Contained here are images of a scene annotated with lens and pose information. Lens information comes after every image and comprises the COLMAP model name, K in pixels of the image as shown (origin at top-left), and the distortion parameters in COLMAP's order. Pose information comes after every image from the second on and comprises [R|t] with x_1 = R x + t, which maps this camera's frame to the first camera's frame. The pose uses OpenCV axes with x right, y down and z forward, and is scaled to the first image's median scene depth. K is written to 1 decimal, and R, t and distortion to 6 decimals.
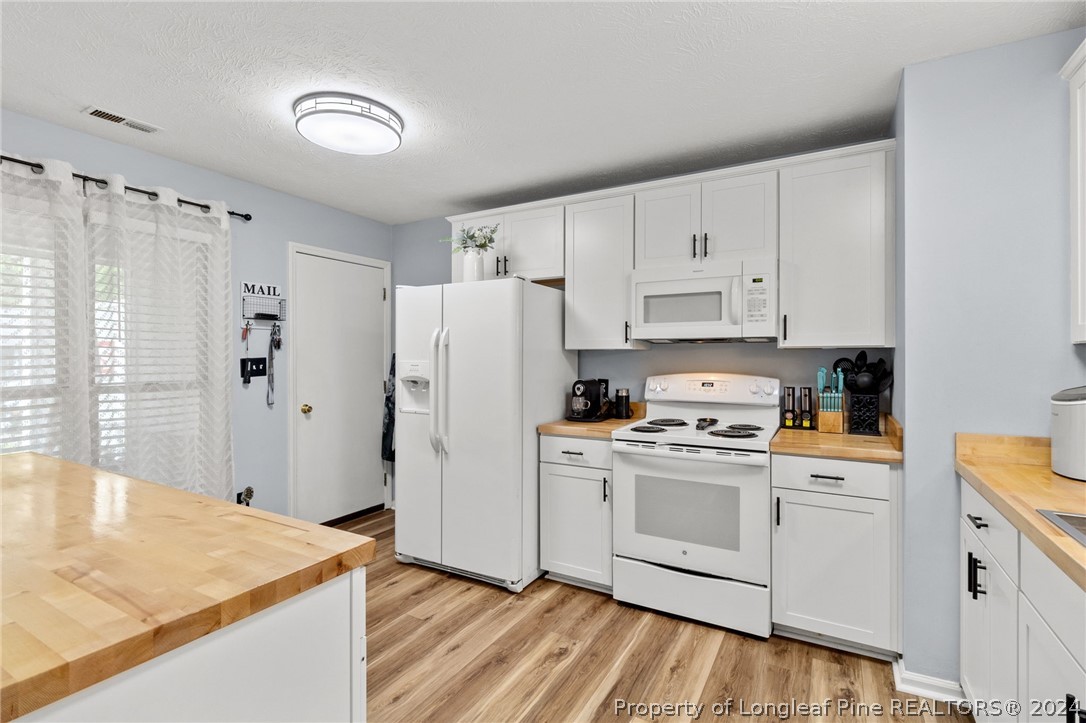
lens RADIAL K [[501.9, 0, 564.7], [0, 501.9, 360.2], [0, 0, 1]] dist [-0.002034, 0.001067]
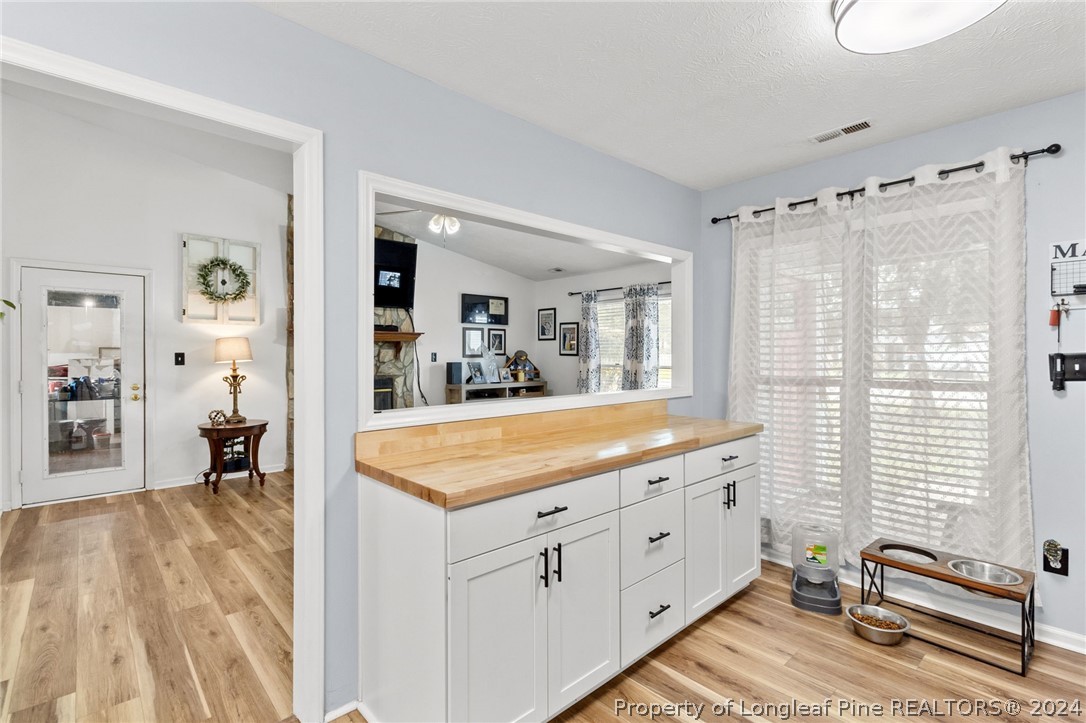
lens RADIAL K [[501.9, 0, 542.8], [0, 501.9, 357.8], [0, 0, 1]] dist [-0.002034, 0.001067]
pose [[-0.312850, 0.004028, -0.949794, 0.272211], [0.000363, 0.999991, 0.004121, -0.001064], [0.949803, 0.000945, -0.312848, 0.606120]]
